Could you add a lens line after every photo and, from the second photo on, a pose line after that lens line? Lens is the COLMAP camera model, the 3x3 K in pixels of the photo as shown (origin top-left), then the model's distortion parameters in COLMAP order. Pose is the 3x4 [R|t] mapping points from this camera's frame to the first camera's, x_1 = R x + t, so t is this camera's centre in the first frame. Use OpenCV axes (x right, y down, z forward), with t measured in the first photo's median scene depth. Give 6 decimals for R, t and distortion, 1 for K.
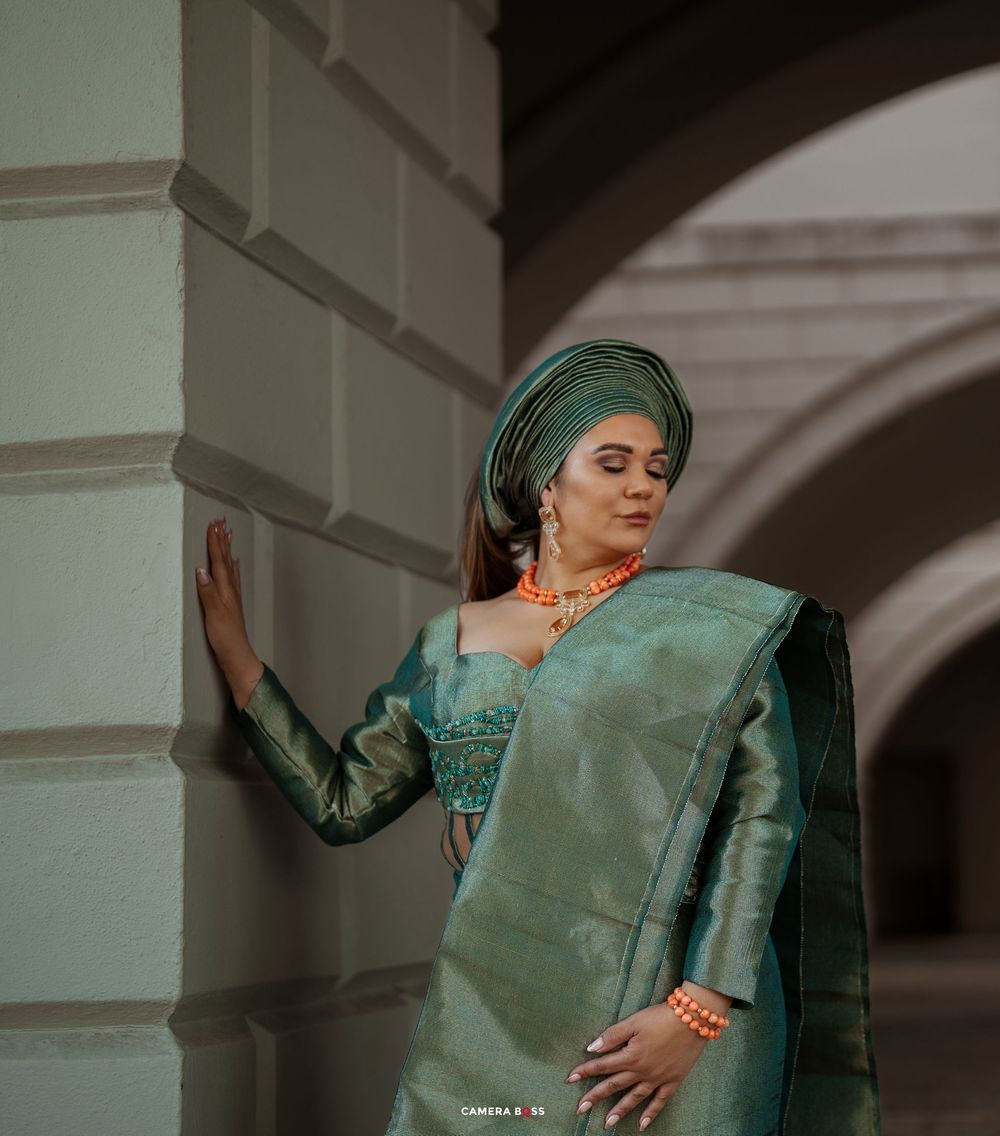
lens RADIAL K [[2436.9, 0, 759.5], [0, 2436.9, 554.3], [0, 0, 1]] dist [-0.232243, 1.487298]
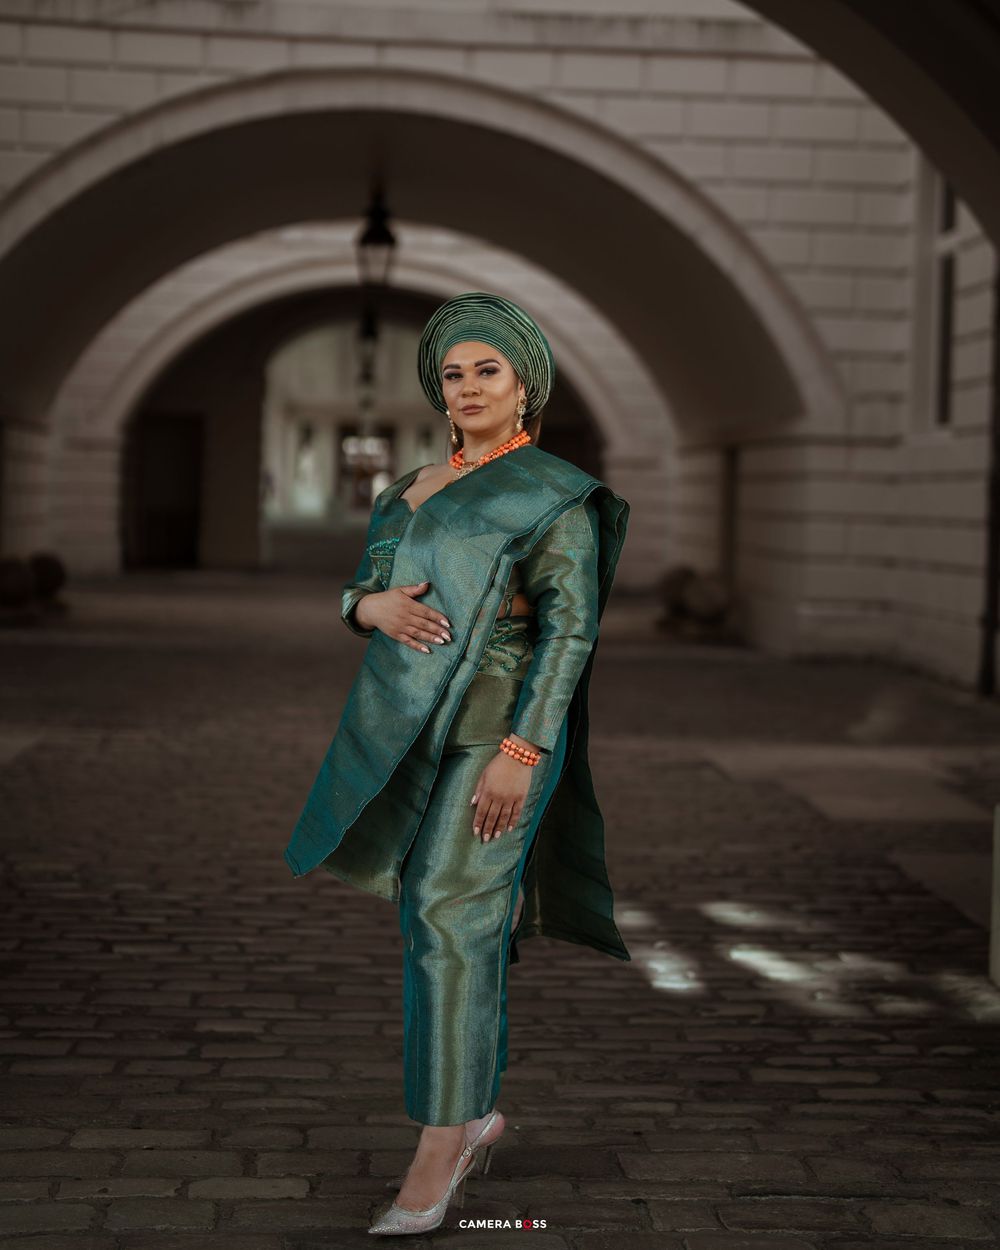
lens RADIAL K [[2126.7, 0, 504.4], [0, 2126.7, 517.8], [0, 0, 1]] dist [-0.188985, 1.254169]
pose [[0.976627, 0.055775, 0.207578, 0.108964], [-0.083800, 0.988128, 0.128765, -0.157866], [-0.197932, -0.143151, 0.969707, -0.452278]]
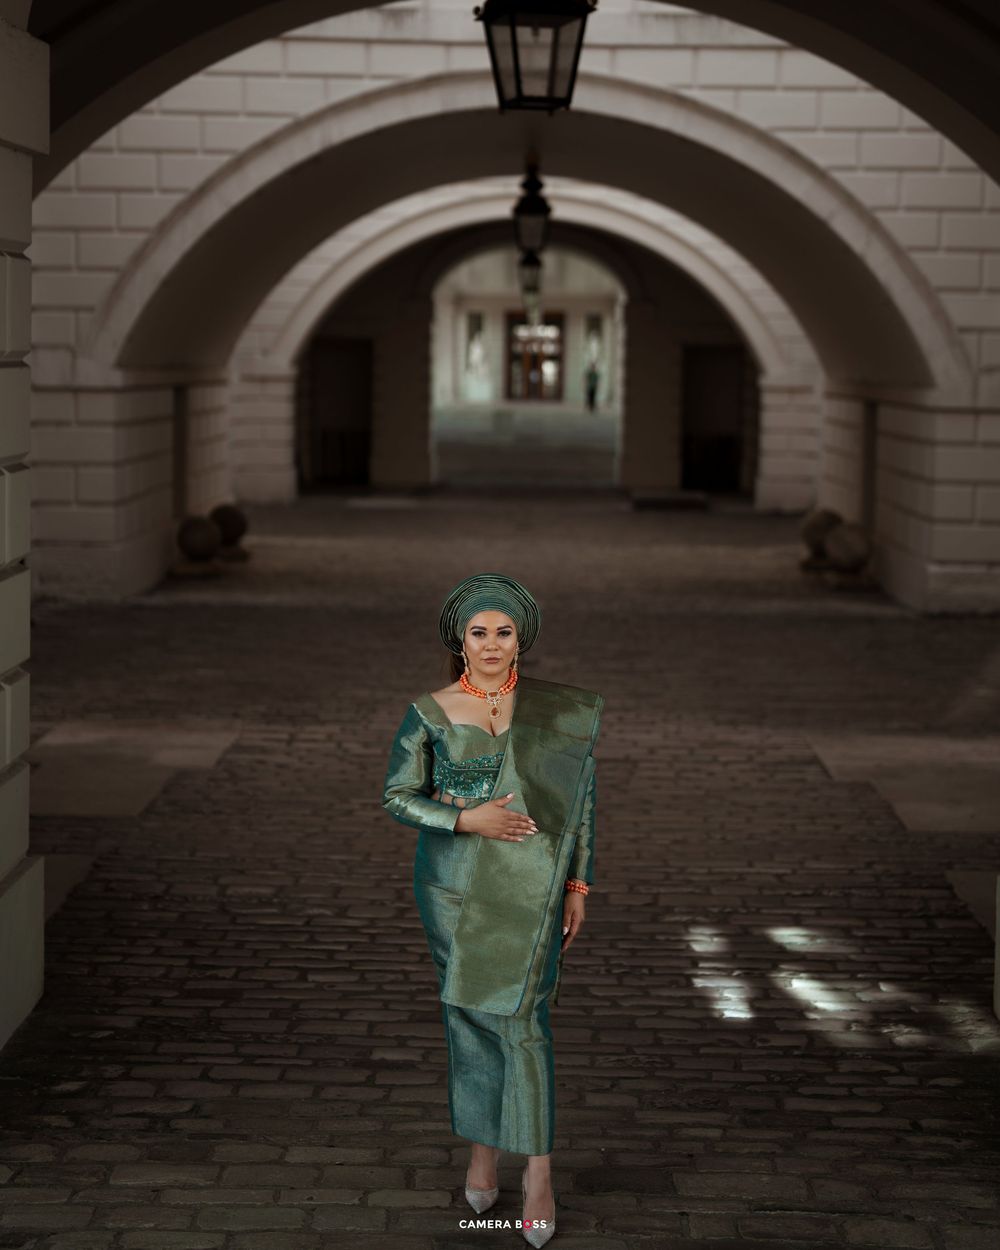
lens RADIAL K [[2171.8, 0, 497.2], [0, 2171.8, 491.9], [0, 0, 1]] dist [-0.186228, 1.299467]
pose [[0.991359, 0.035861, 0.126182, 0.060552], [-0.059366, 0.980416, 0.187775, -0.557669], [-0.116977, -0.193643, 0.974073, -0.982771]]
